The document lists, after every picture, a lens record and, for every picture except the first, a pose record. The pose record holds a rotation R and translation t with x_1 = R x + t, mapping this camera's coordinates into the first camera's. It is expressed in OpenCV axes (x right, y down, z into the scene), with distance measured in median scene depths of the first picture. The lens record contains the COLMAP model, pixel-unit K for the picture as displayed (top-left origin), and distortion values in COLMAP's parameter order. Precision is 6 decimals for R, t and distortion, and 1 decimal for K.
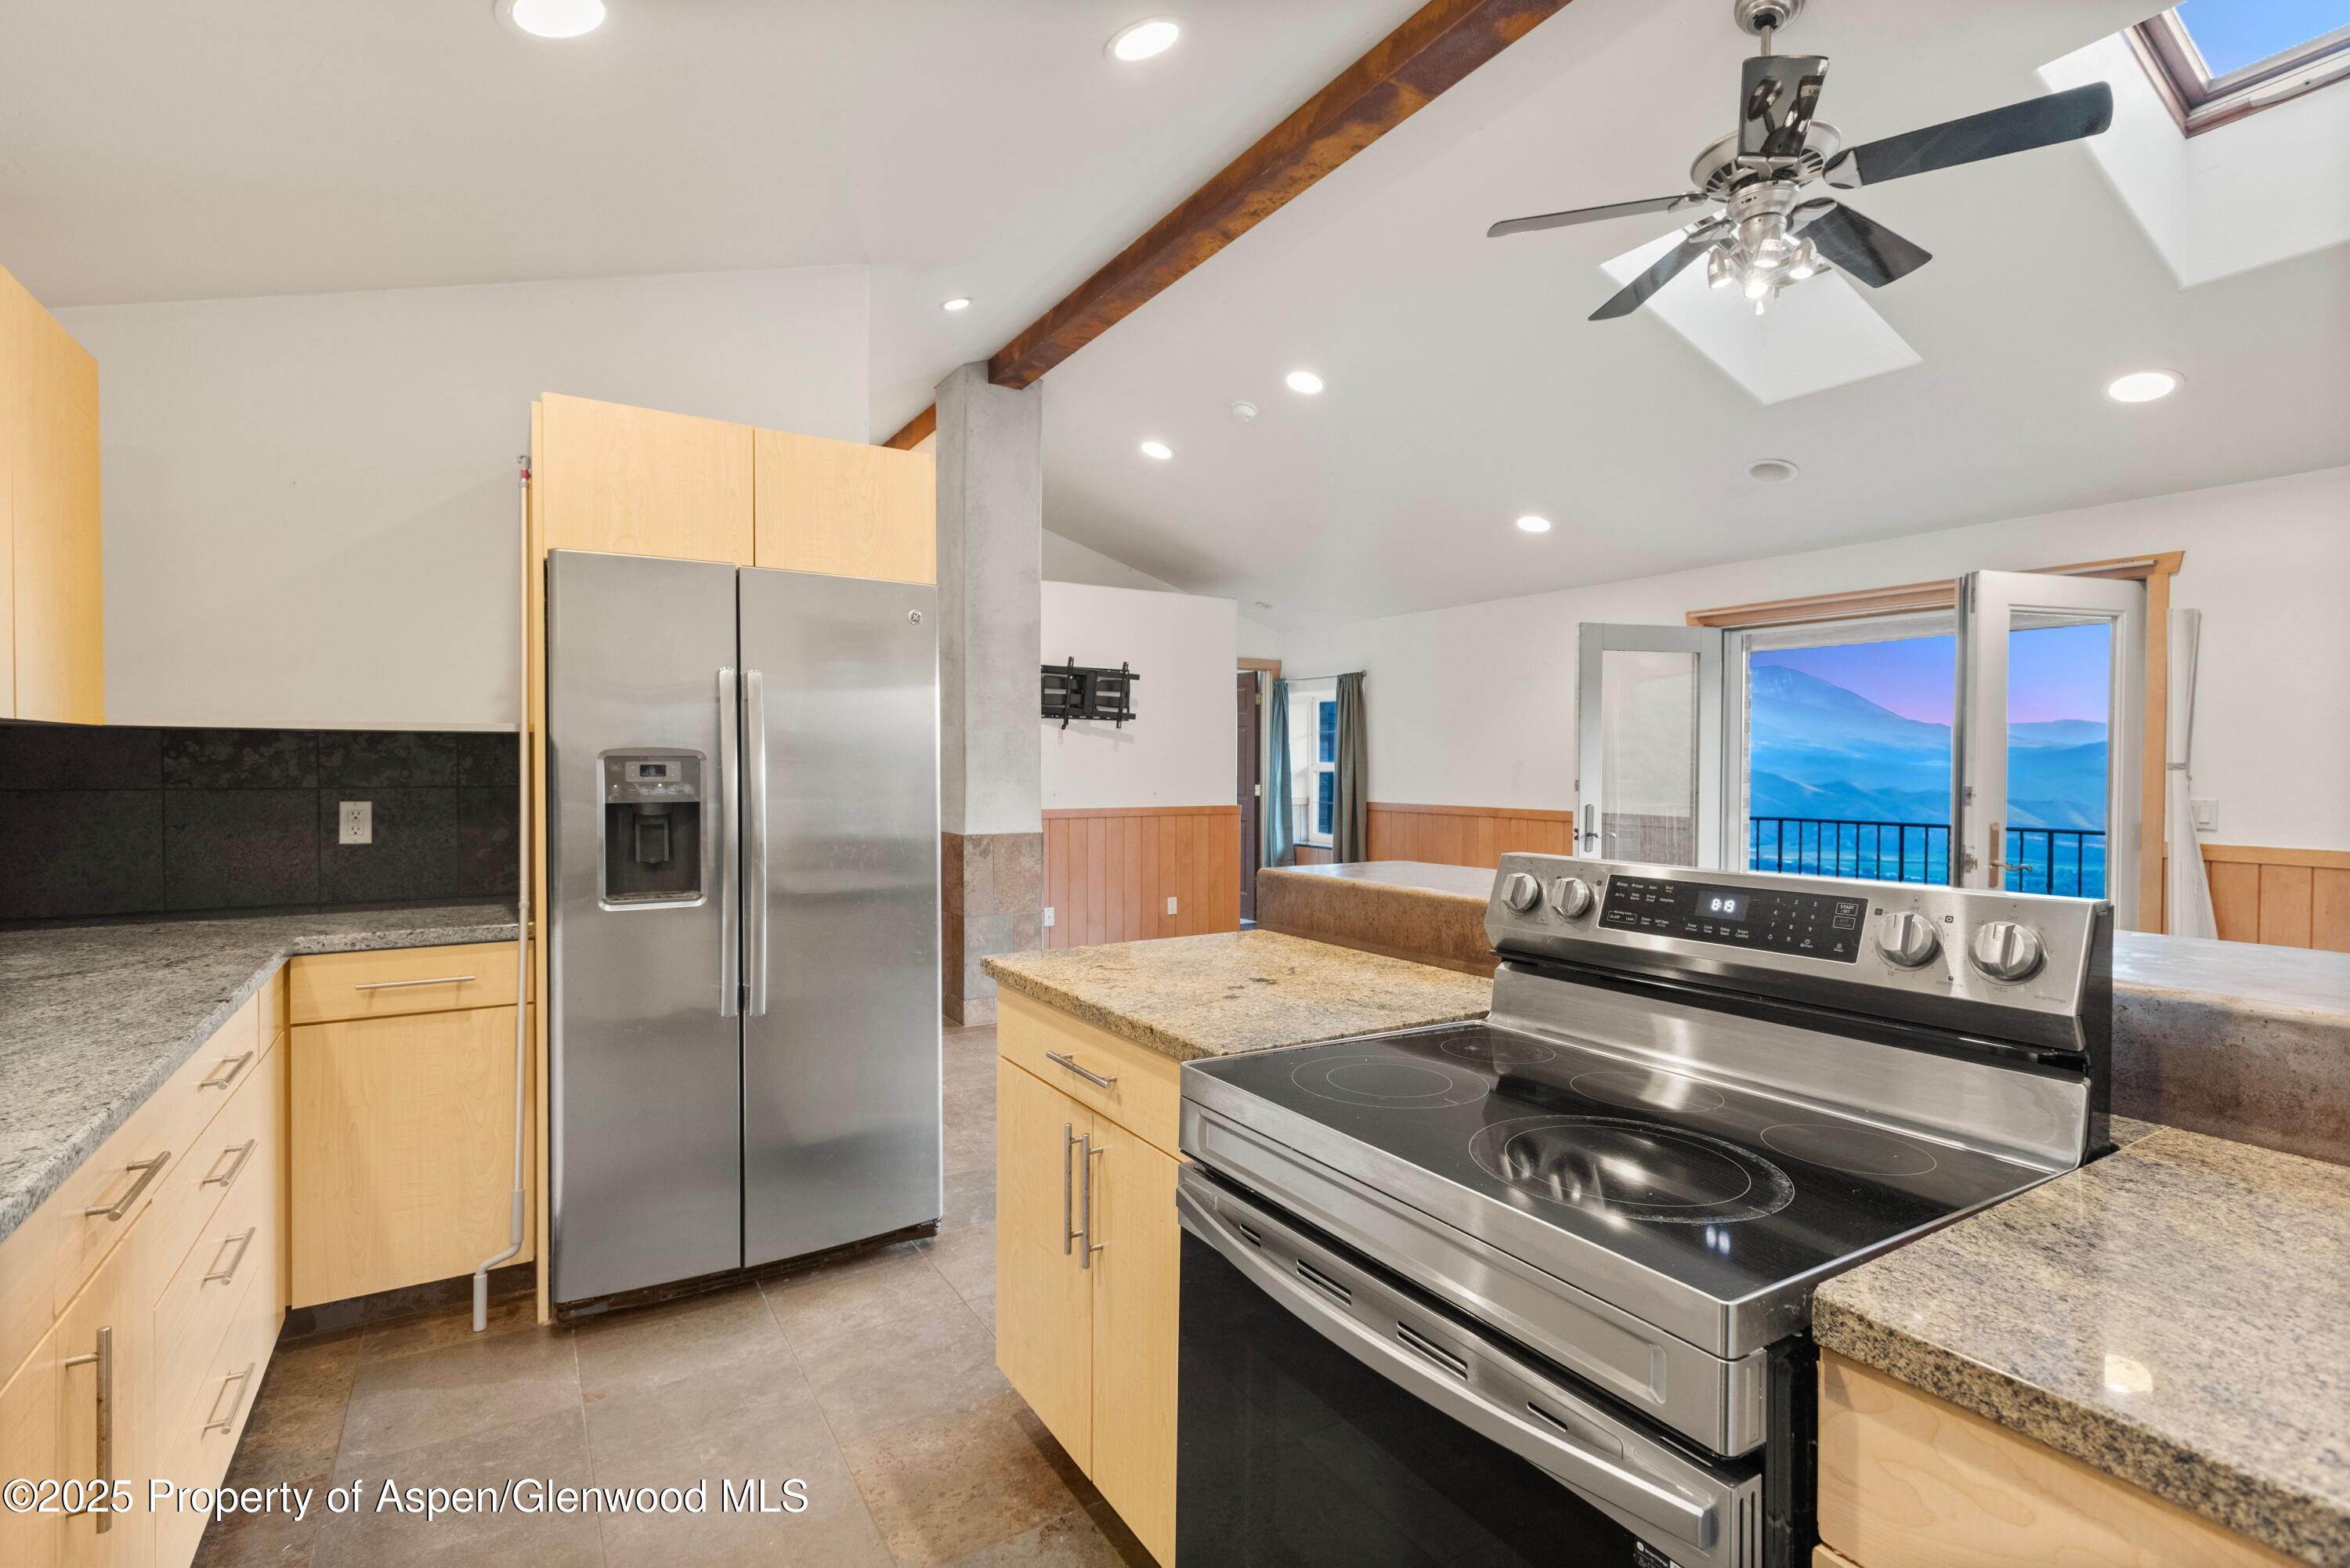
lens RADIAL K [[1105.9, 0, 1175.7], [0, 1105.9, 777.0], [0, 0, 1]] dist [0.001442, 0.000070]
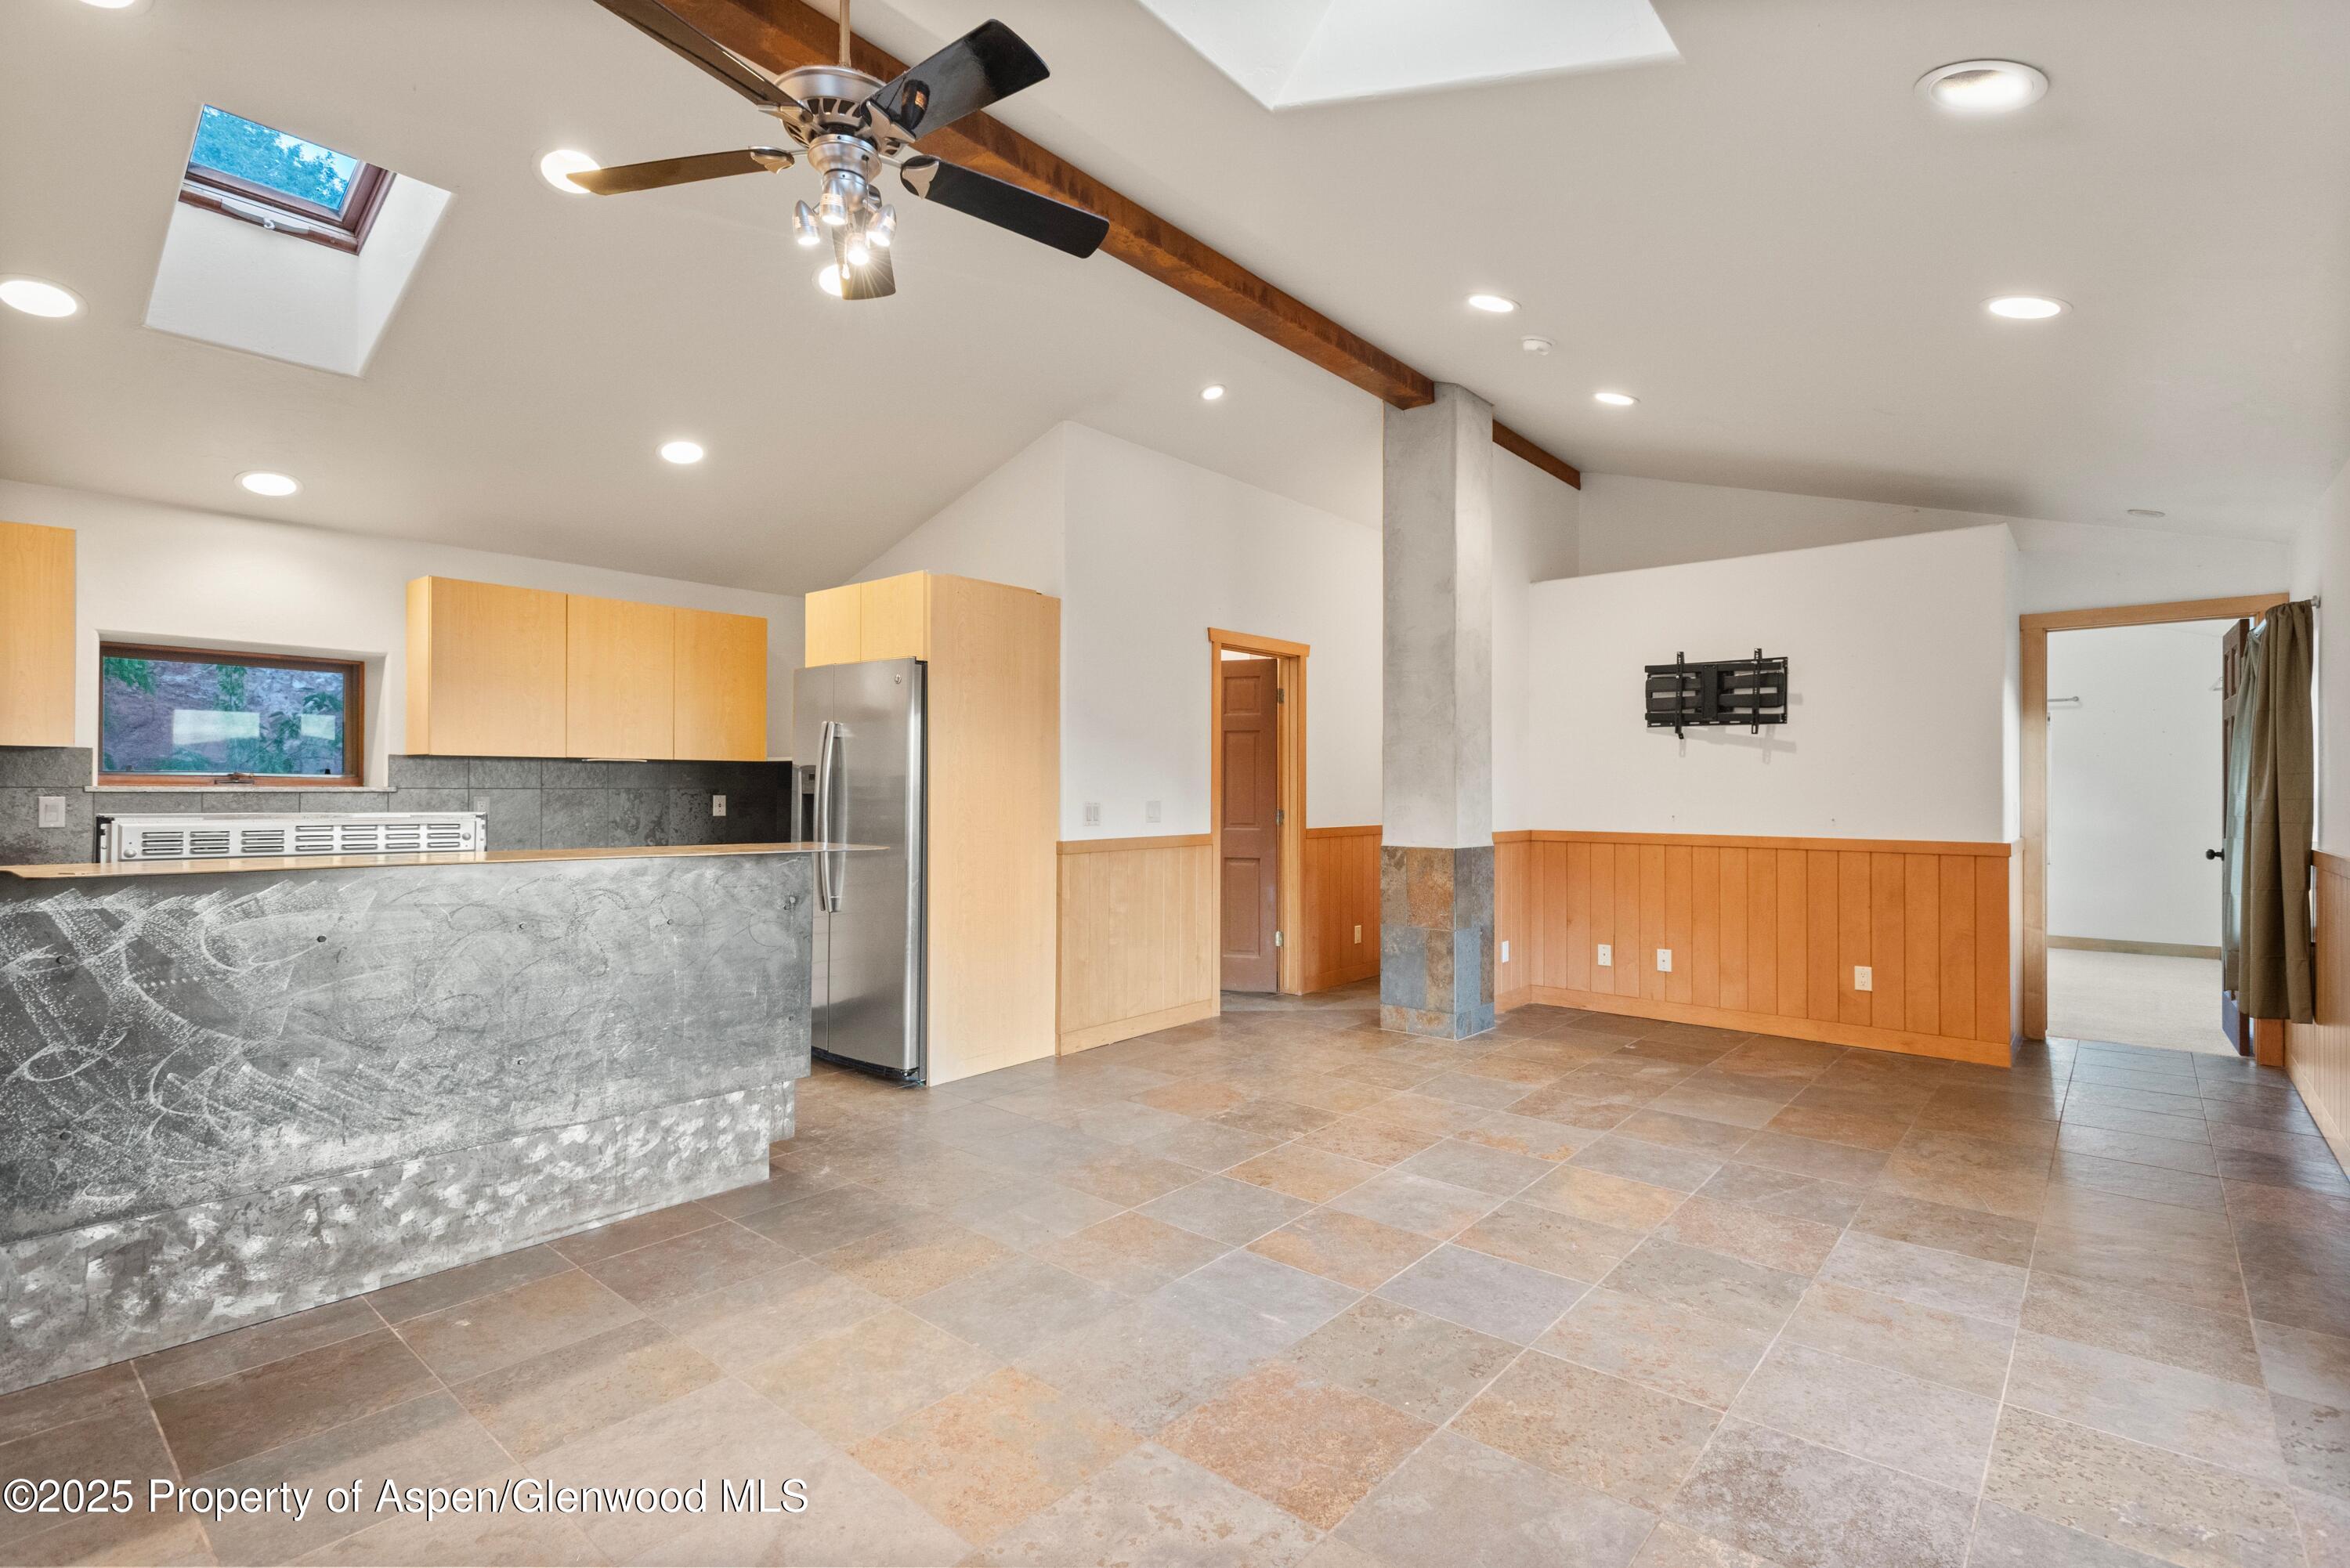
lens RADIAL K [[1105.9, 0, 1176.1], [0, 1105.9, 781.1], [0, 0, 1]] dist [0.001442, 0.000070]
pose [[0.304111, -0.002089, -0.952634, 0.580818], [-0.017259, 0.999821, -0.007702, 0.002108], [0.952480, 0.018783, 0.304020, 0.381502]]
